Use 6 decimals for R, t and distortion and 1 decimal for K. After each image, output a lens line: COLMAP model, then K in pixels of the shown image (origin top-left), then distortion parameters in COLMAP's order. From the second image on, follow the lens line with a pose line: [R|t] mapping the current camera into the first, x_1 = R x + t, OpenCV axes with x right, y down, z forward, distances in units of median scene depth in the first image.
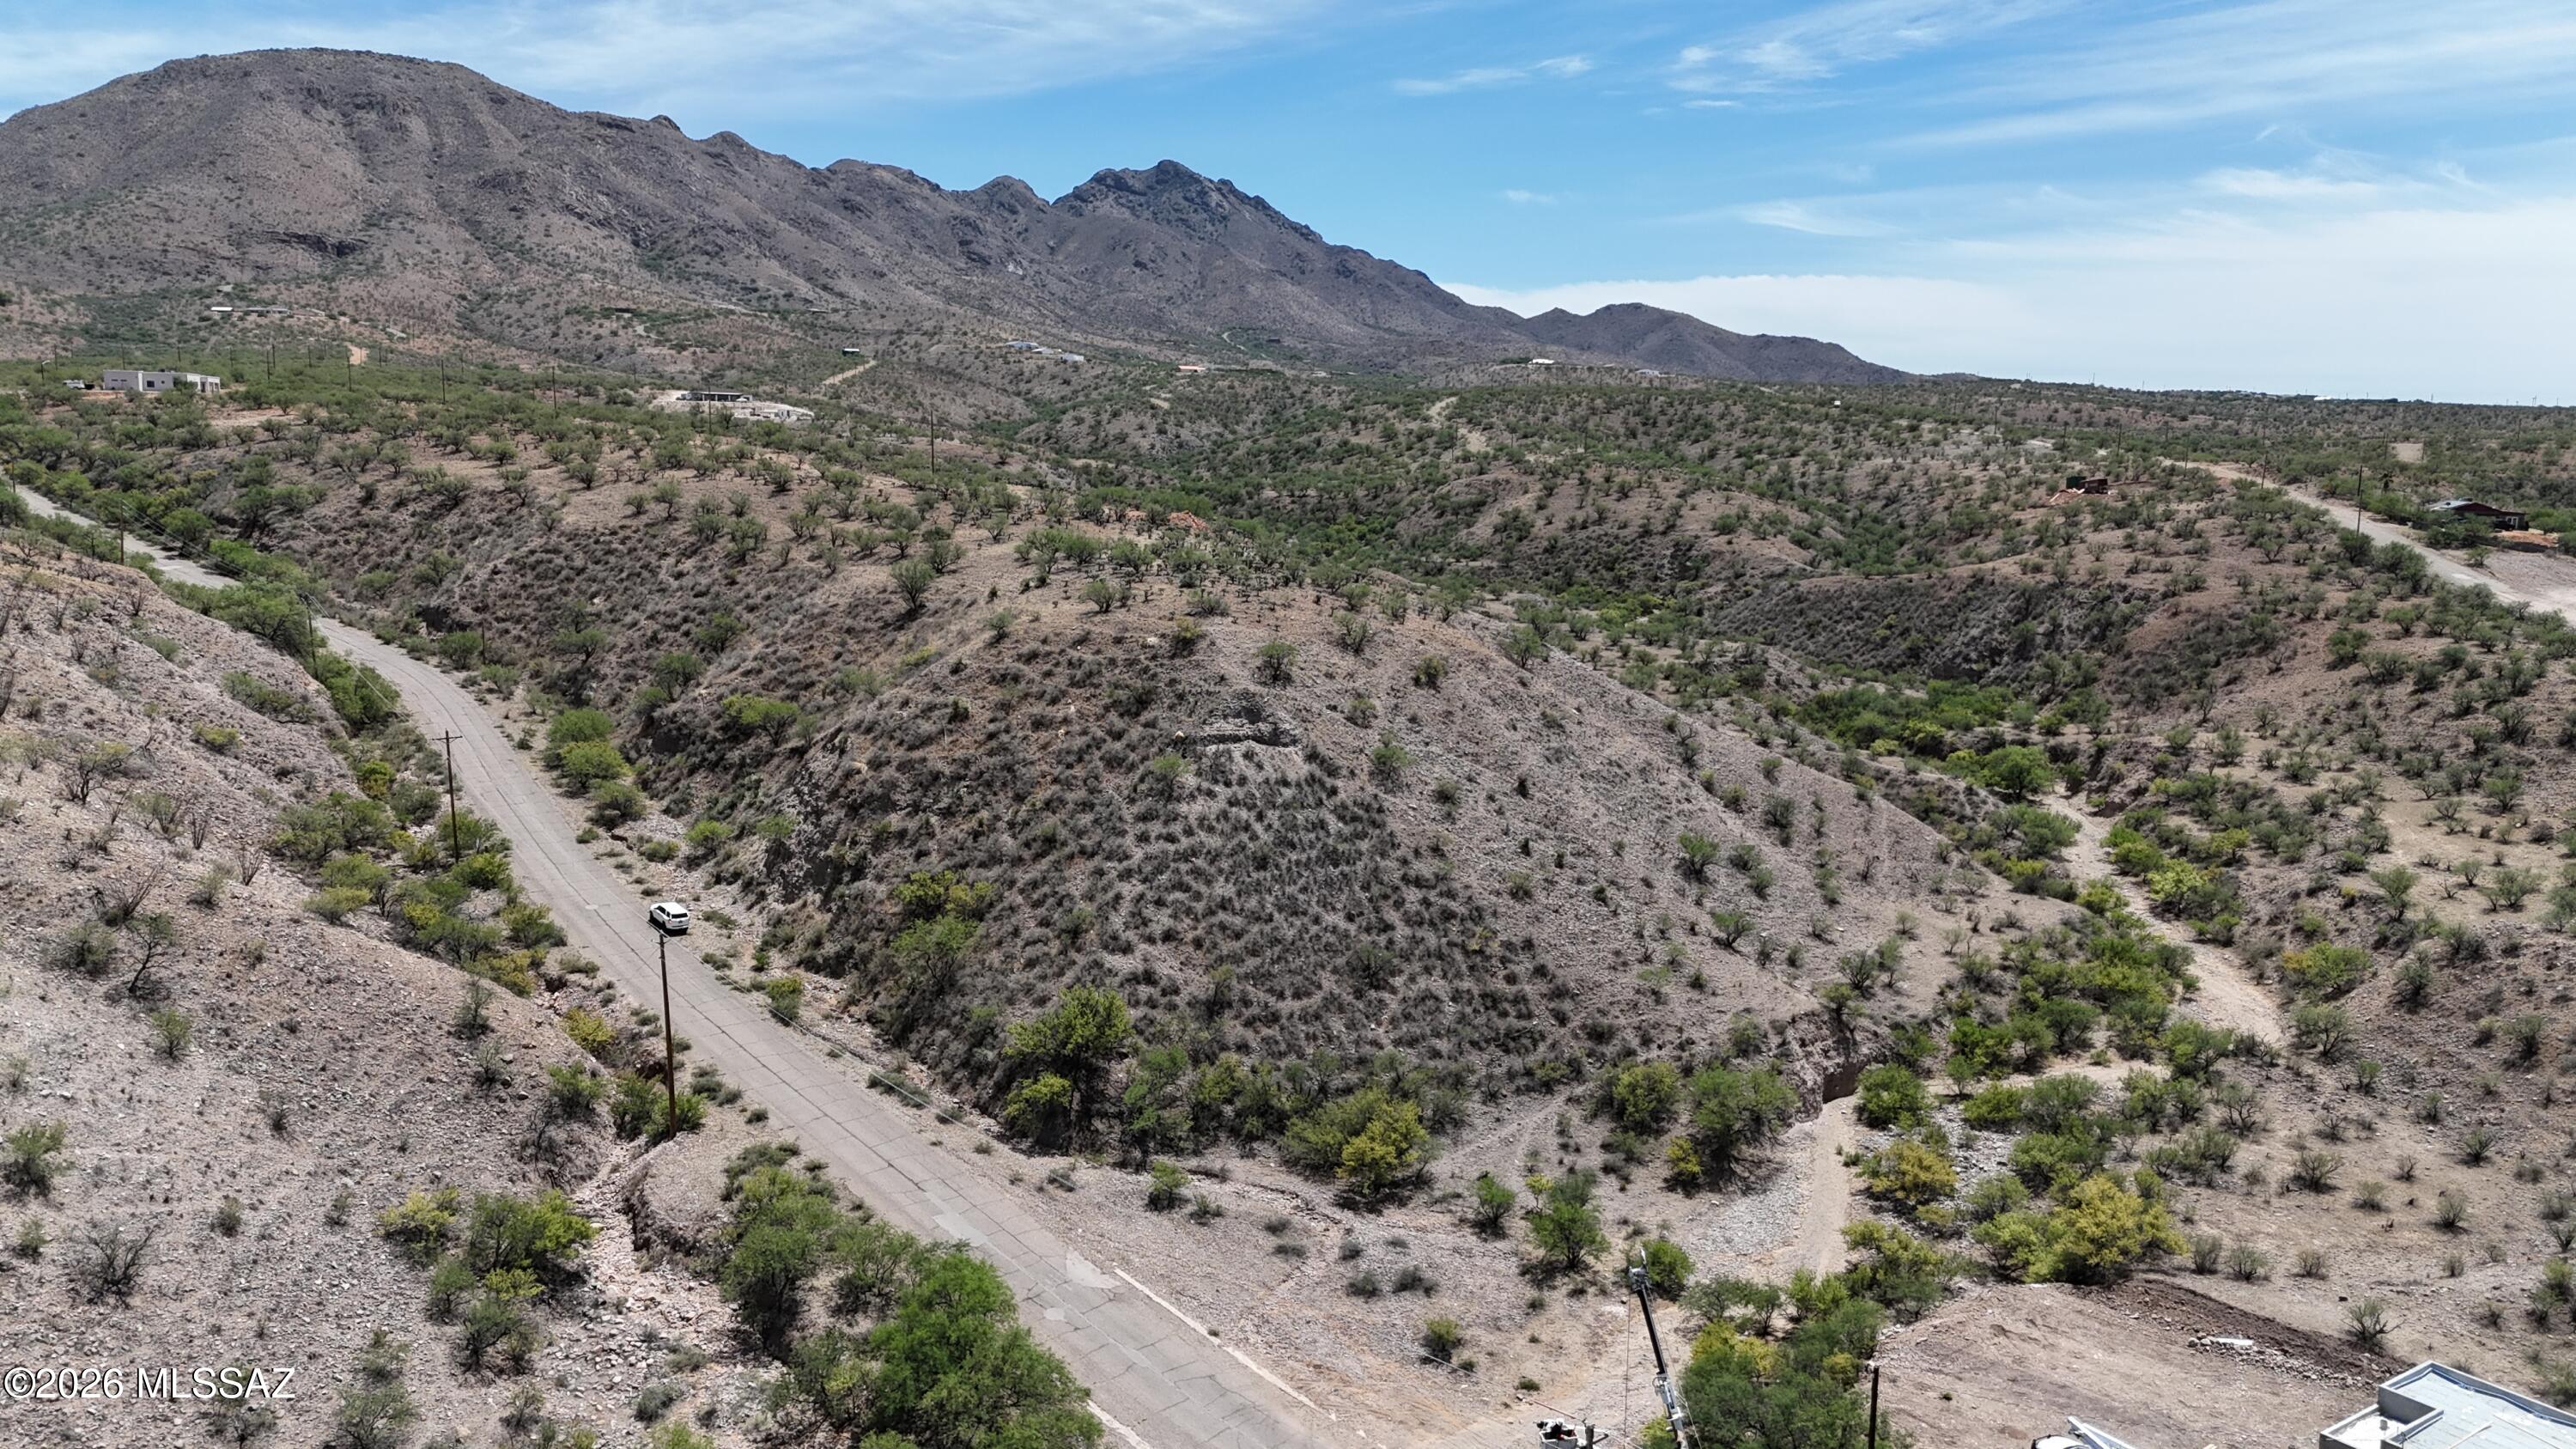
lens RADIAL K [[1886.4, 0, 1280.3], [0, 1886.4, 700.7], [0, 0, 1]] dist [0.069923, -0.064596]
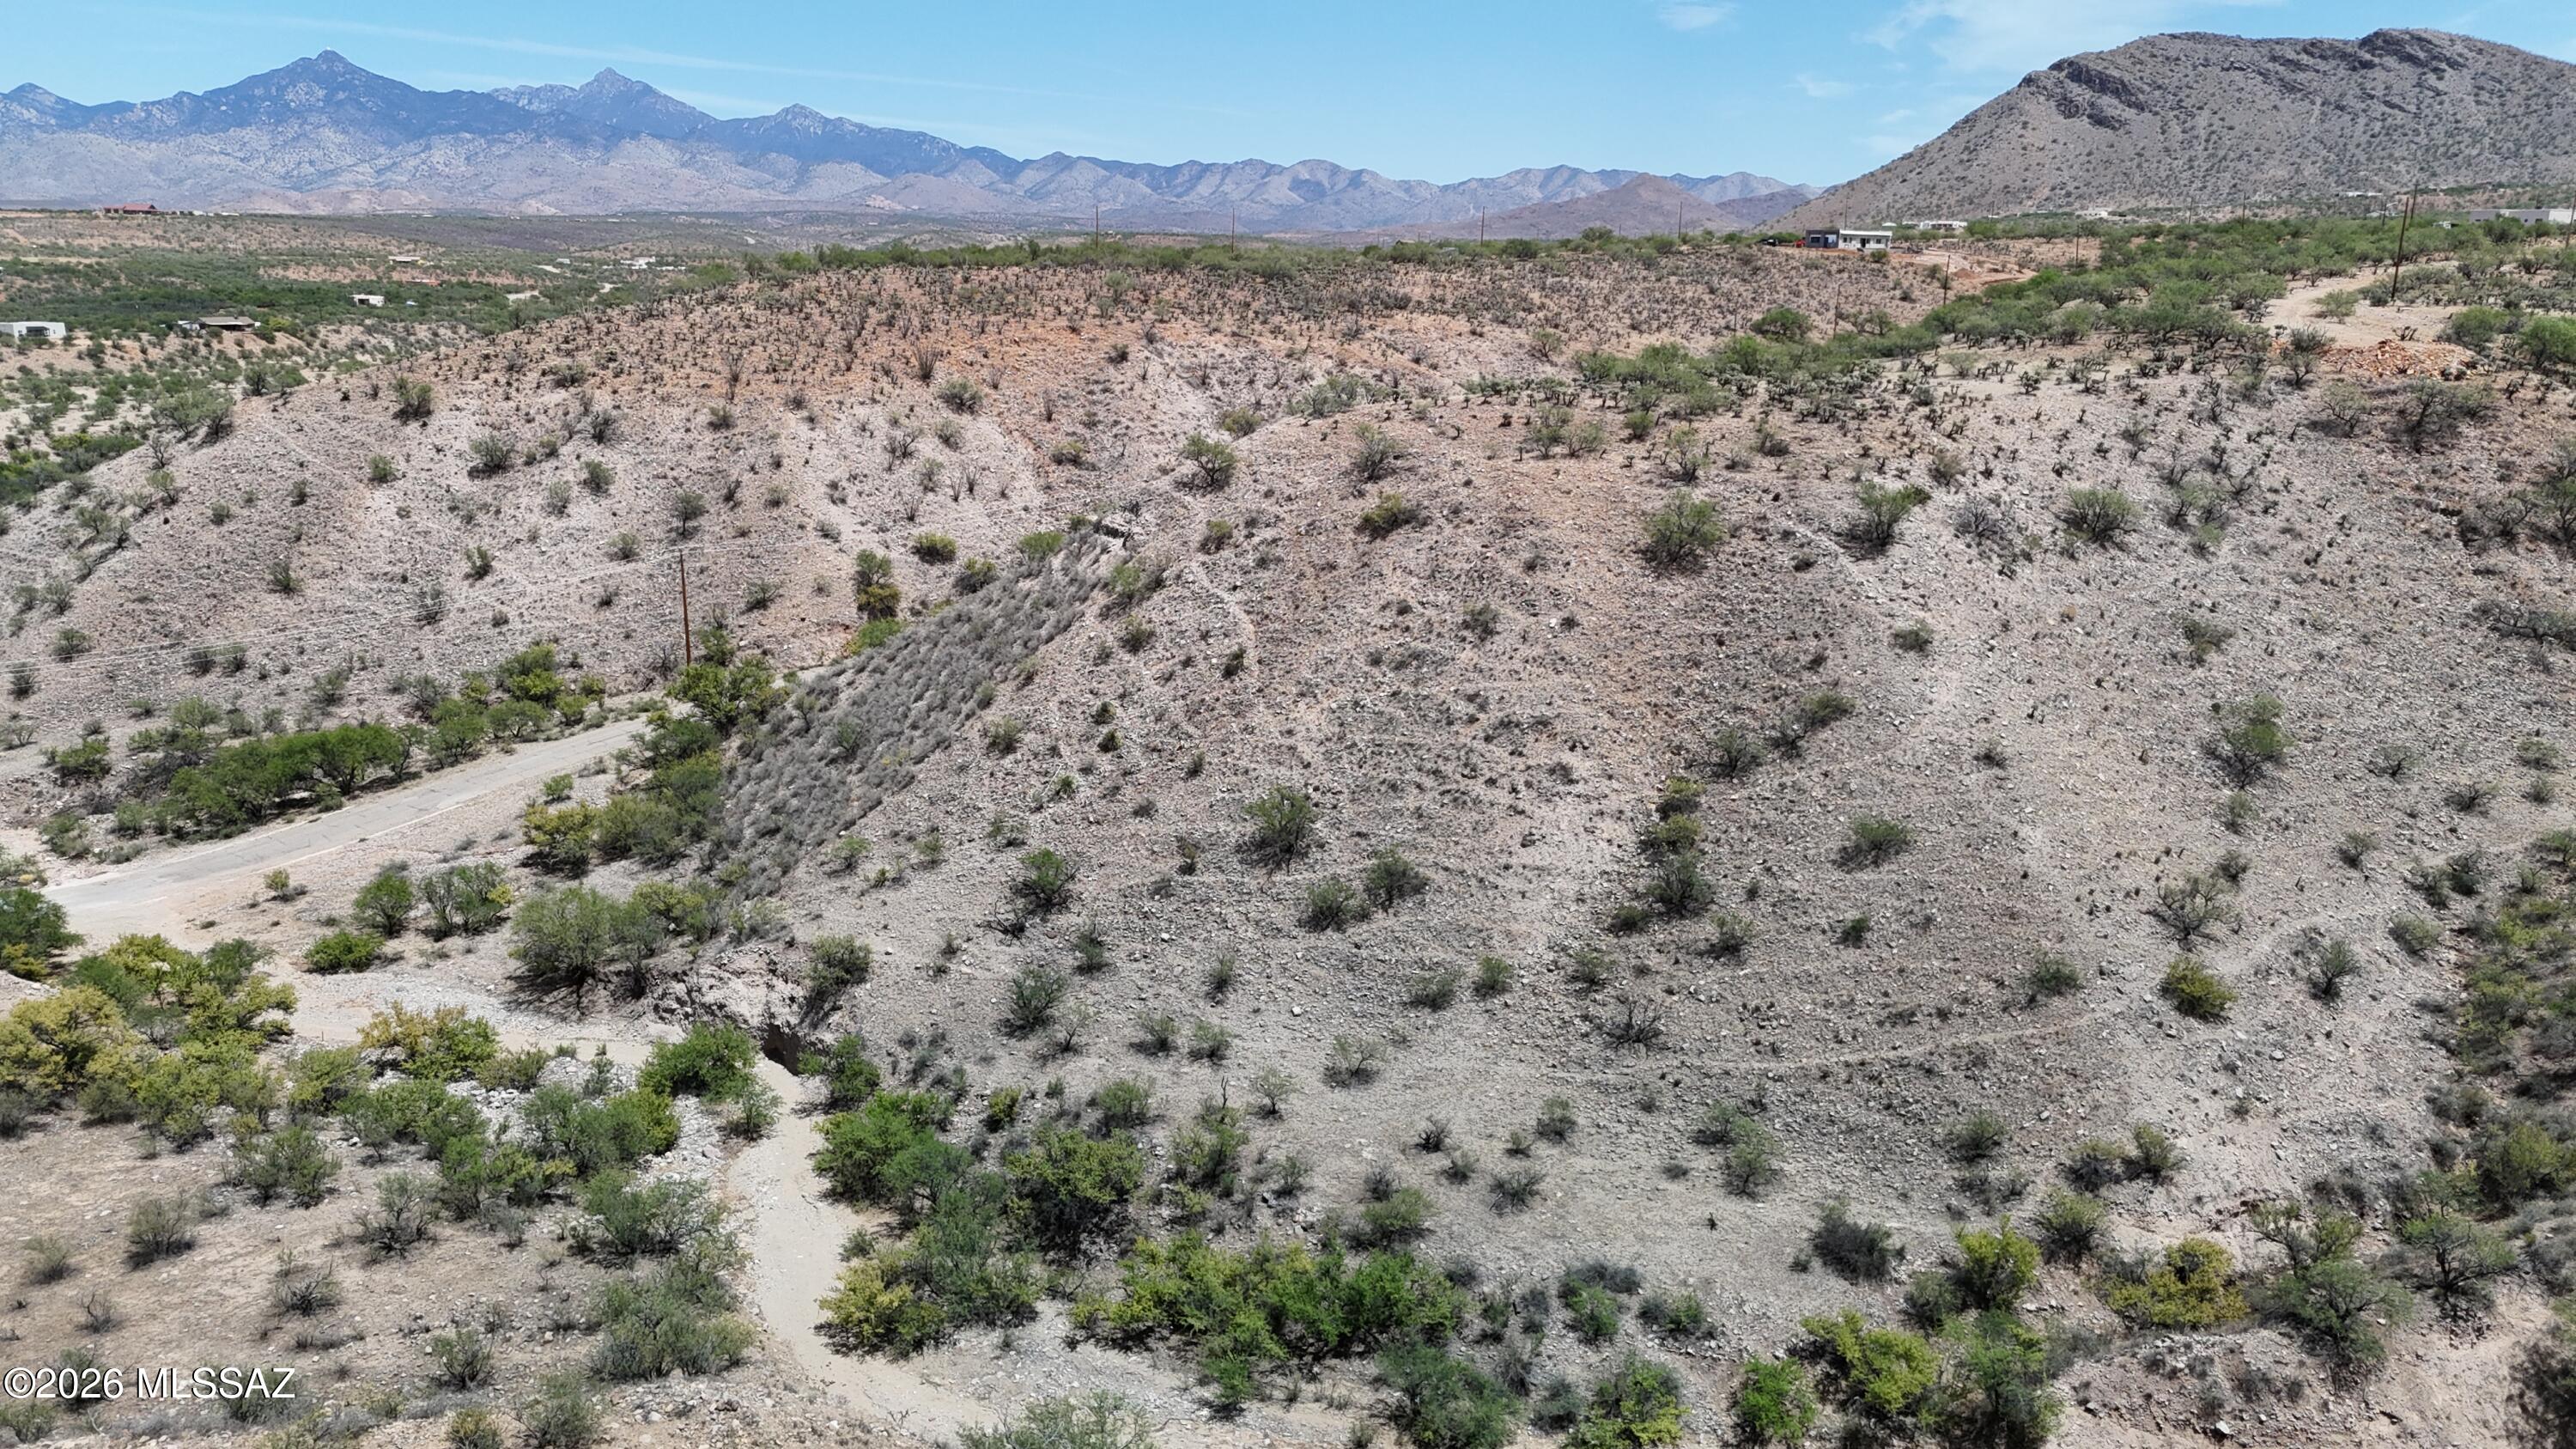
lens RADIAL K [[1886.4, 0, 1288.0], [0, 1886.4, 713.2], [0, 0, 1]] dist [0.069923, -0.064596]
pose [[0.086871, 0.210275, -0.973775, 0.630616], [-0.146491, 0.969541, 0.196292, -0.062001], [0.985390, 0.125597, 0.115029, 0.687893]]
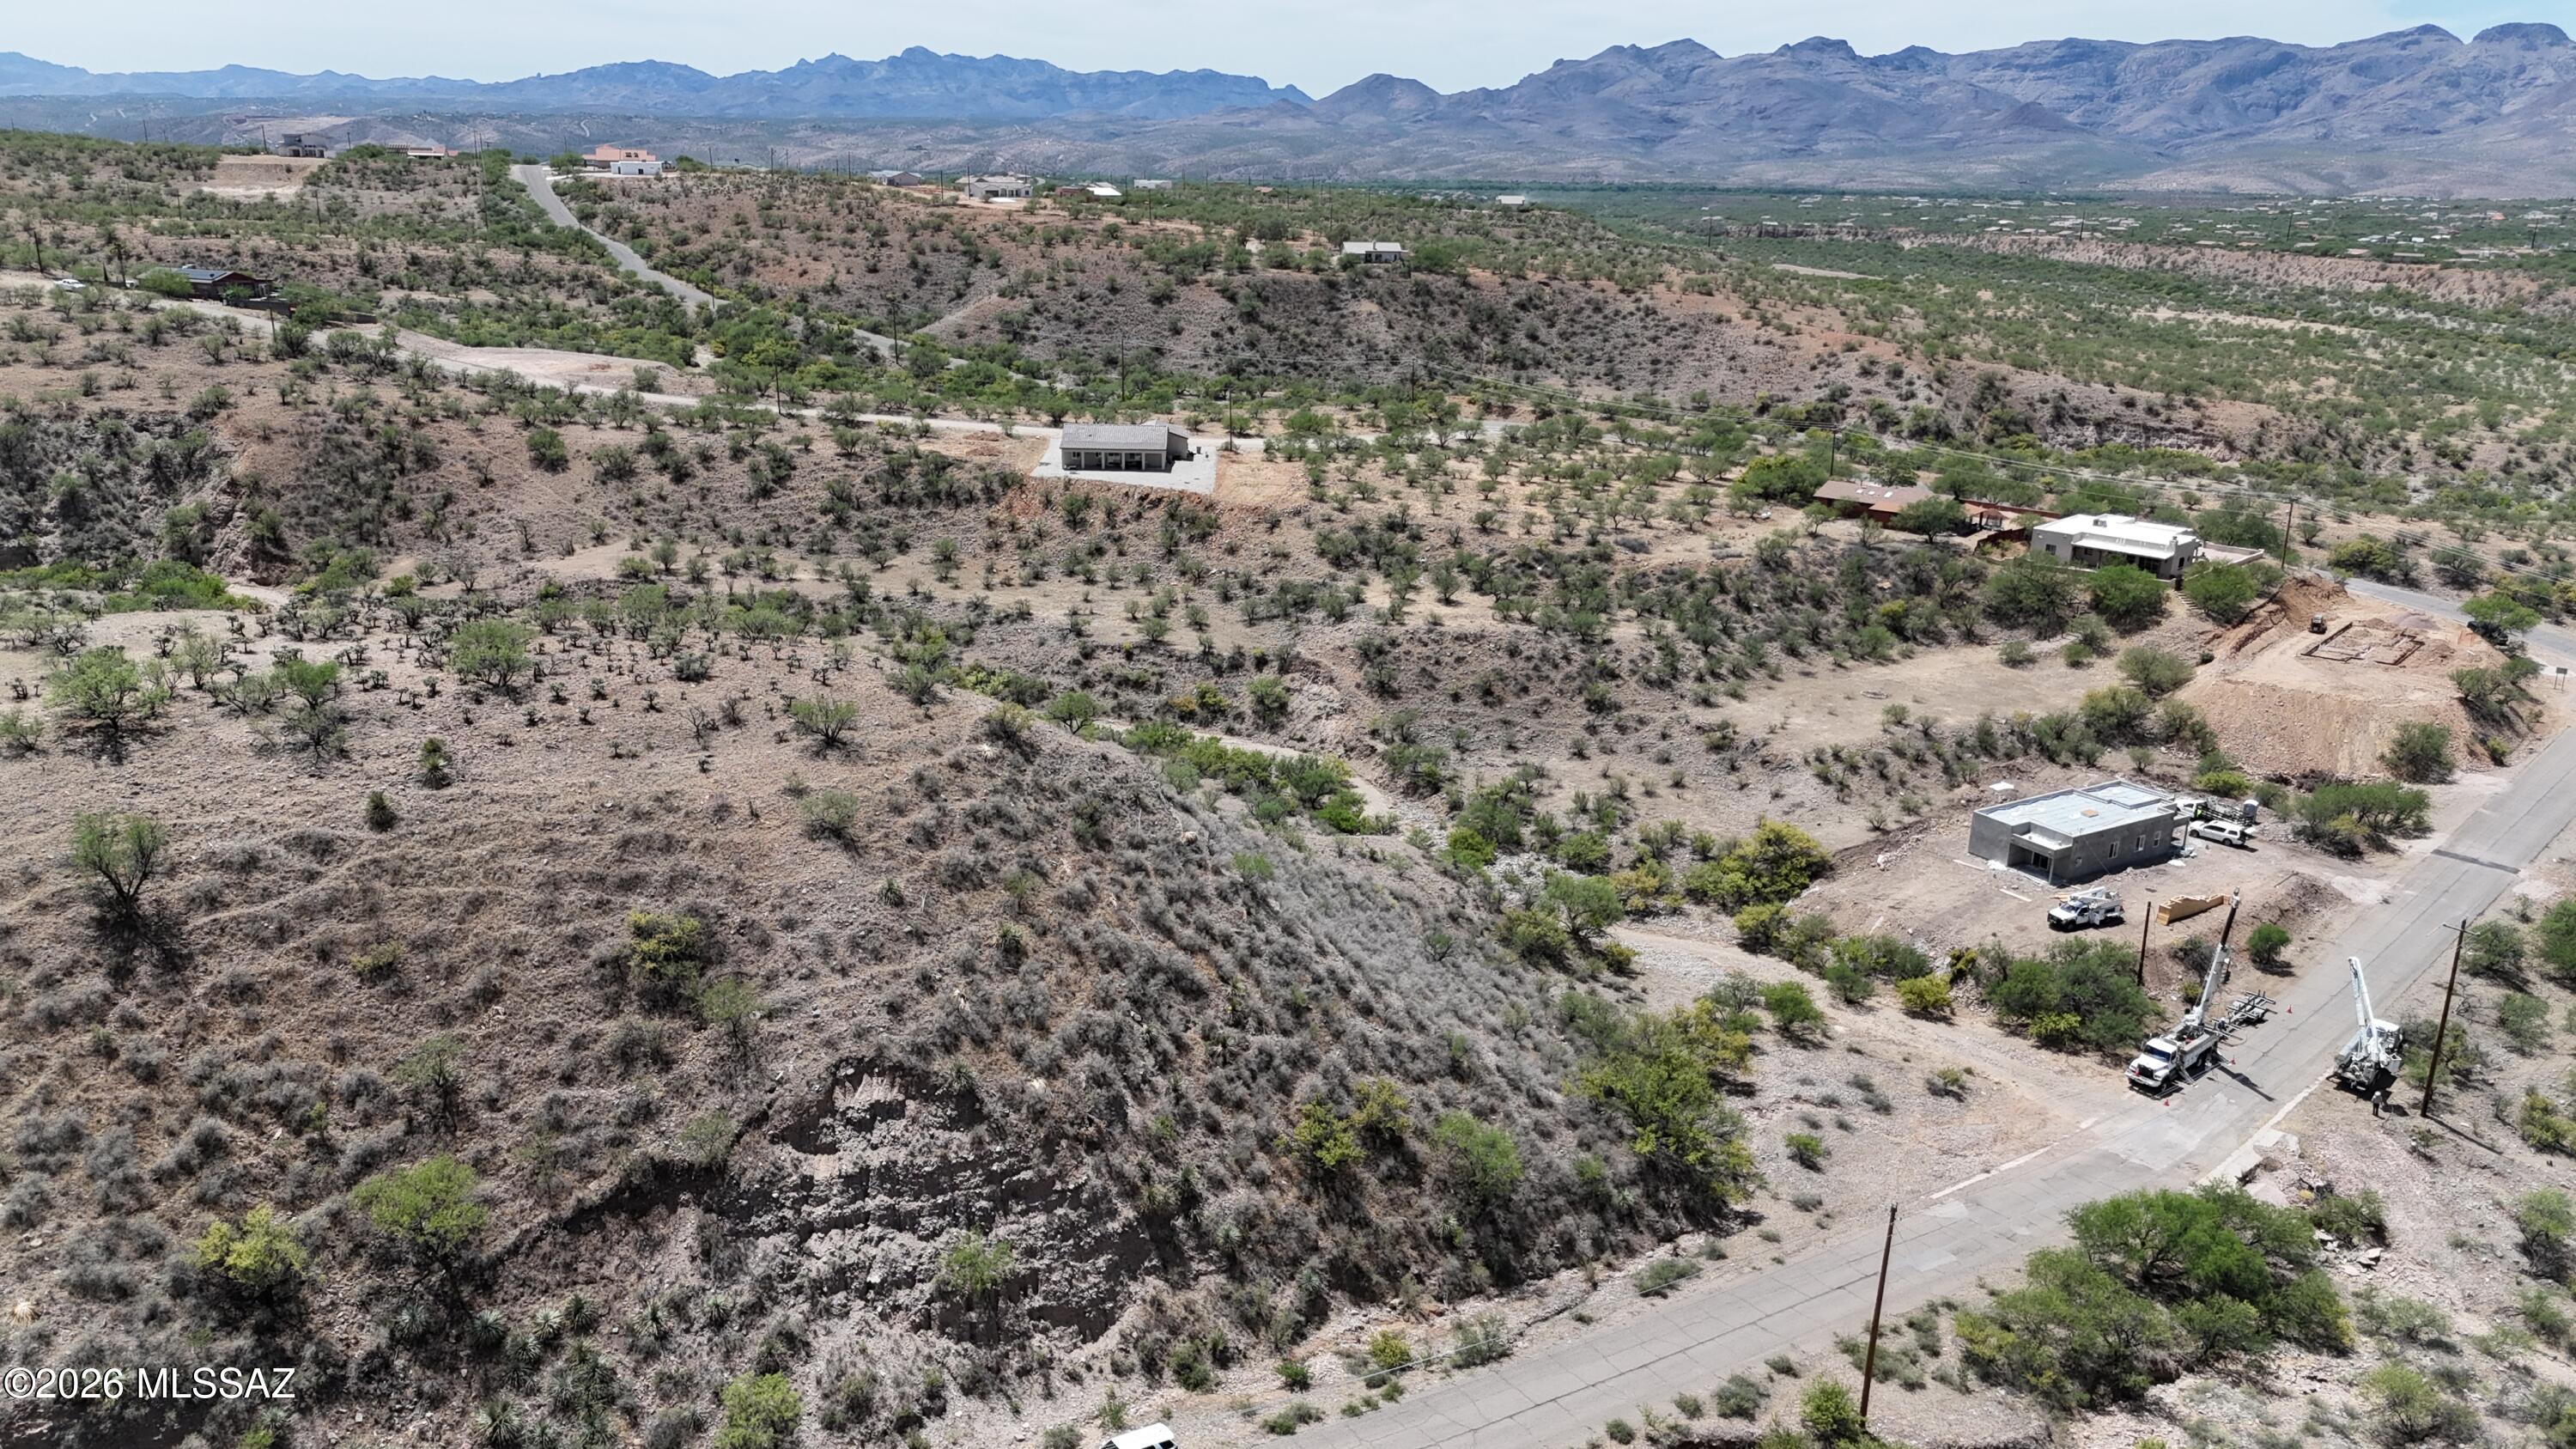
lens RADIAL K [[1886.4, 0, 1284.2], [0, 1886.4, 722.1], [0, 0, 1]] dist [0.069923, -0.064596]
pose [[0.055911, -0.307153, 0.950016, -0.545948], [0.114144, 0.947233, 0.299535, -0.180234], [-0.991890, 0.091692, 0.088021, 0.609453]]
